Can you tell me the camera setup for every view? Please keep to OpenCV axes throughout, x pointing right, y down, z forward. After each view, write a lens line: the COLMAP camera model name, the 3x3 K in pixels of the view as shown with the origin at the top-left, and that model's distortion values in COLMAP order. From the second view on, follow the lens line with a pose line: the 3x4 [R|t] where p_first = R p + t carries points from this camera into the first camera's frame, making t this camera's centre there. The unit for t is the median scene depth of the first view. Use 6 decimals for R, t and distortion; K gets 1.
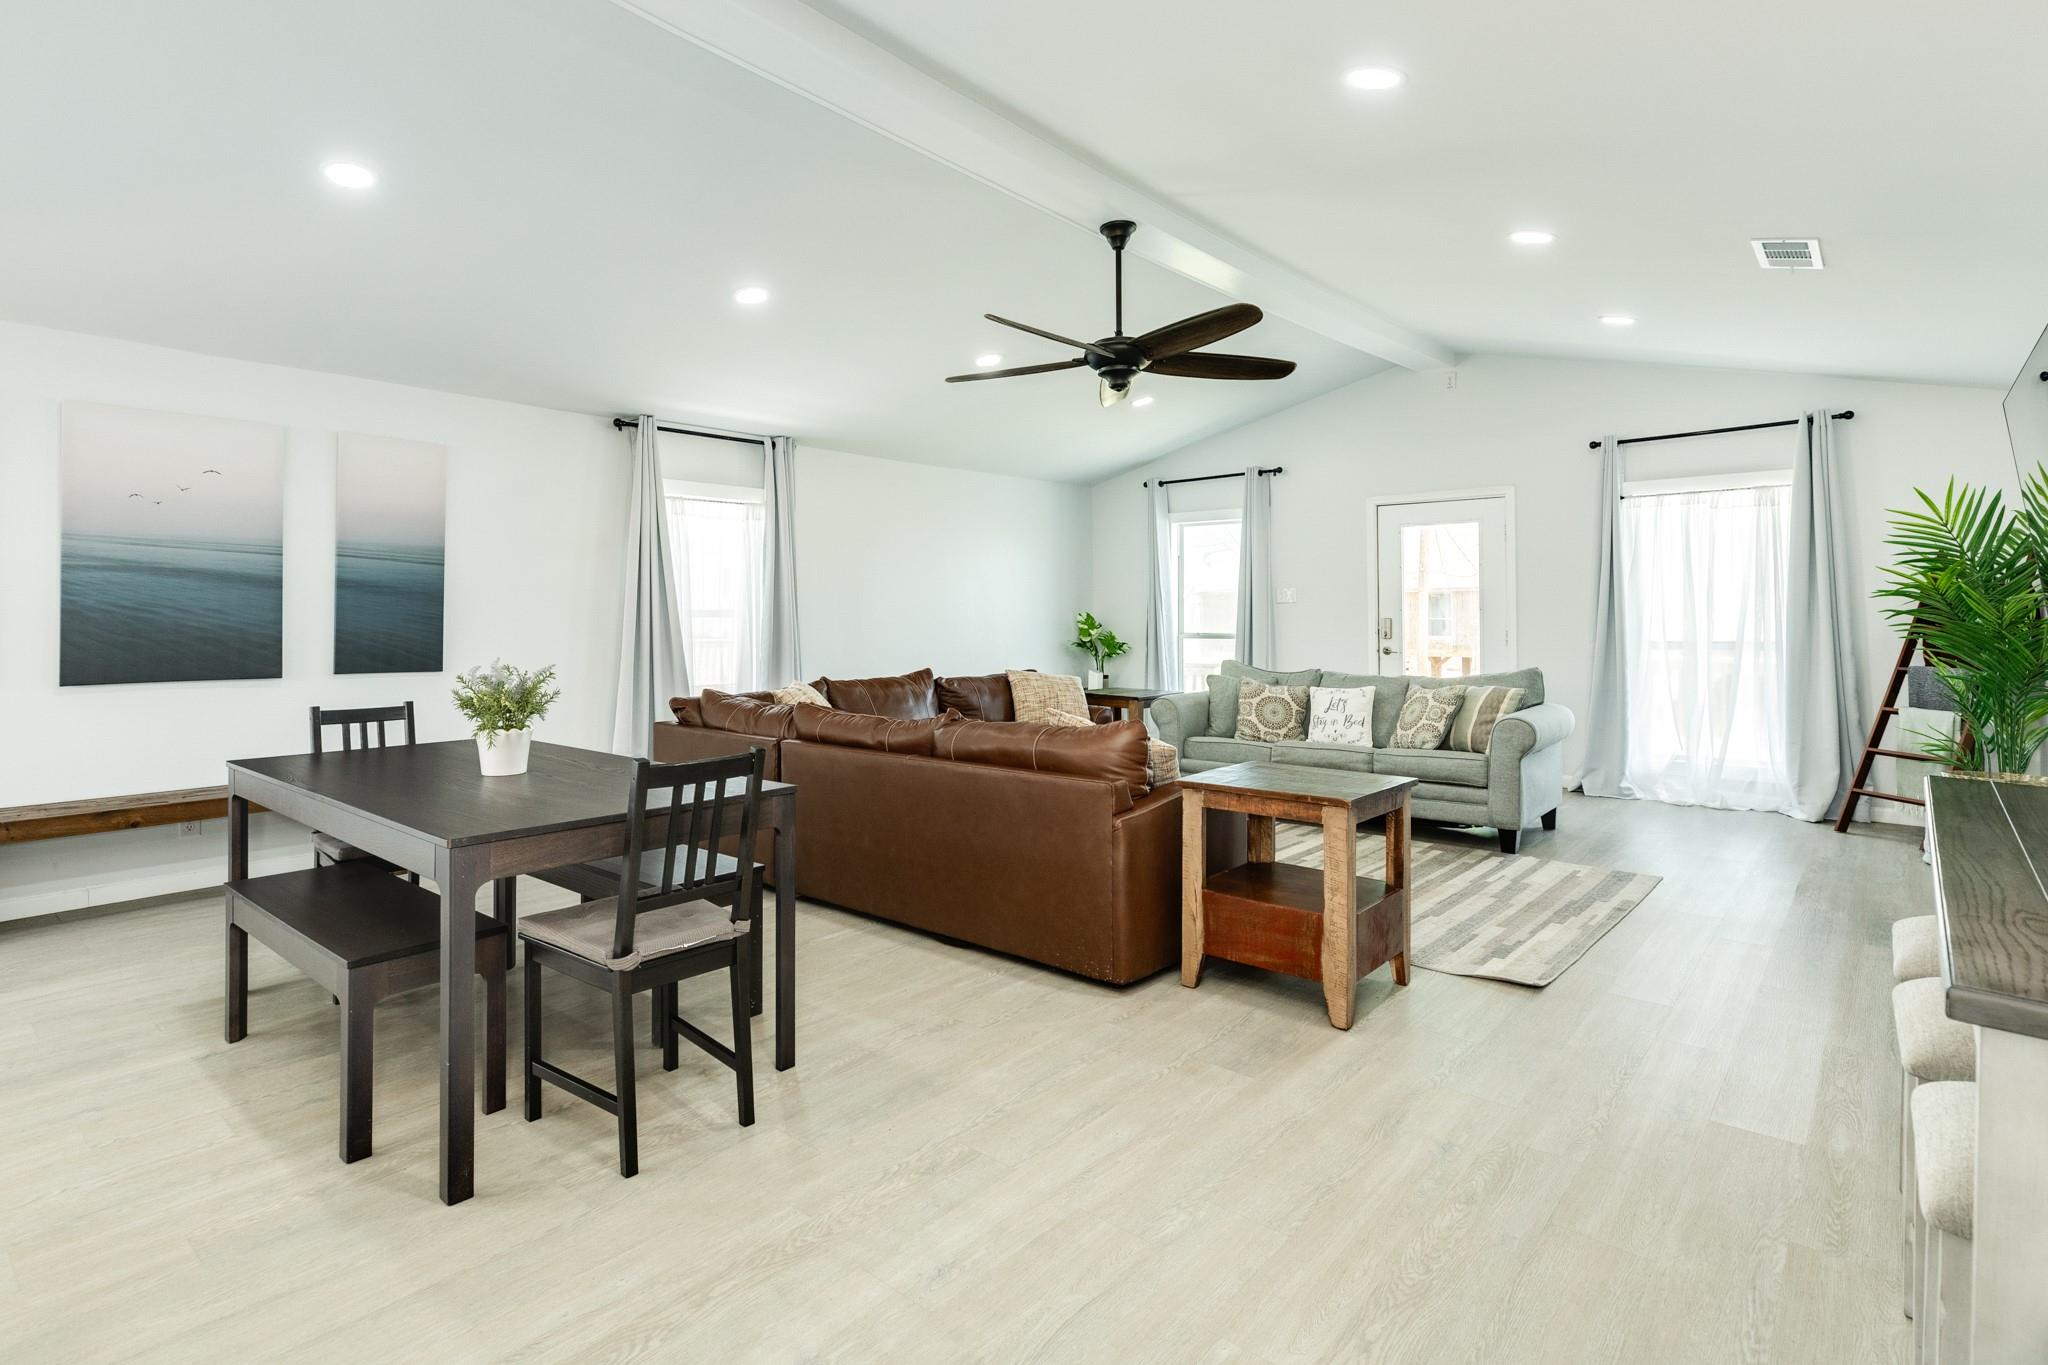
lens RADIAL K [[1026.0, 0, 972.3], [0, 1026.0, 600.6], [0, 0, 1]] dist [0.004594, -0.001310]
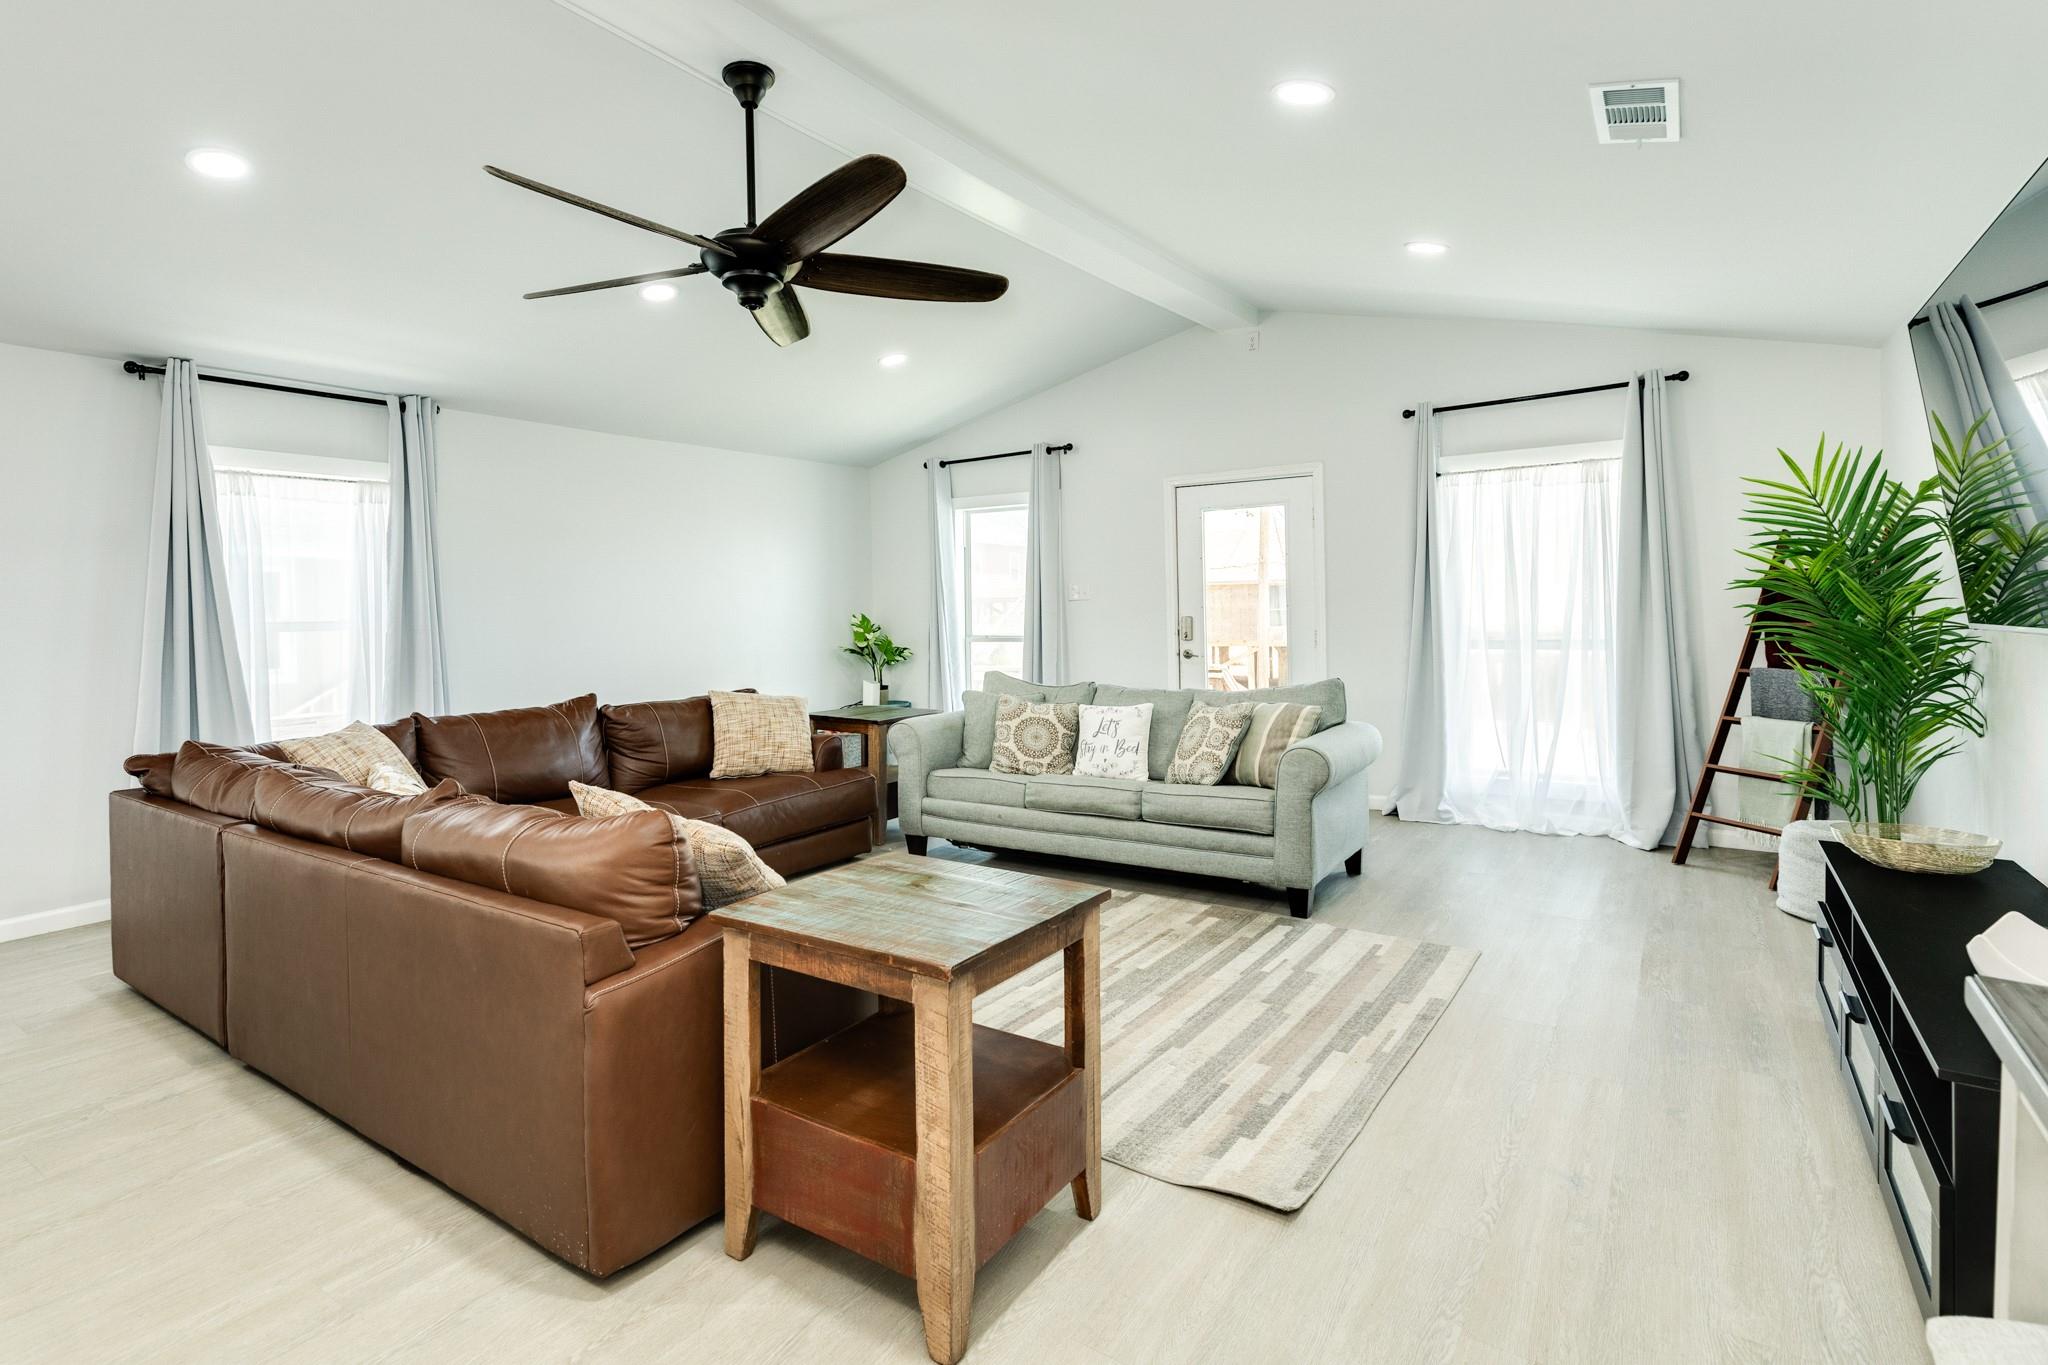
lens RADIAL K [[1026.0, 0, 952.8], [0, 1026.0, 609.3], [0, 0, 1]] dist [0.004594, -0.001310]
pose [[0.993883, -0.014343, 0.109507, 0.180725], [0.012935, 0.999824, 0.013558, -0.005627], [-0.109682, -0.012059, 0.993894, 0.256869]]
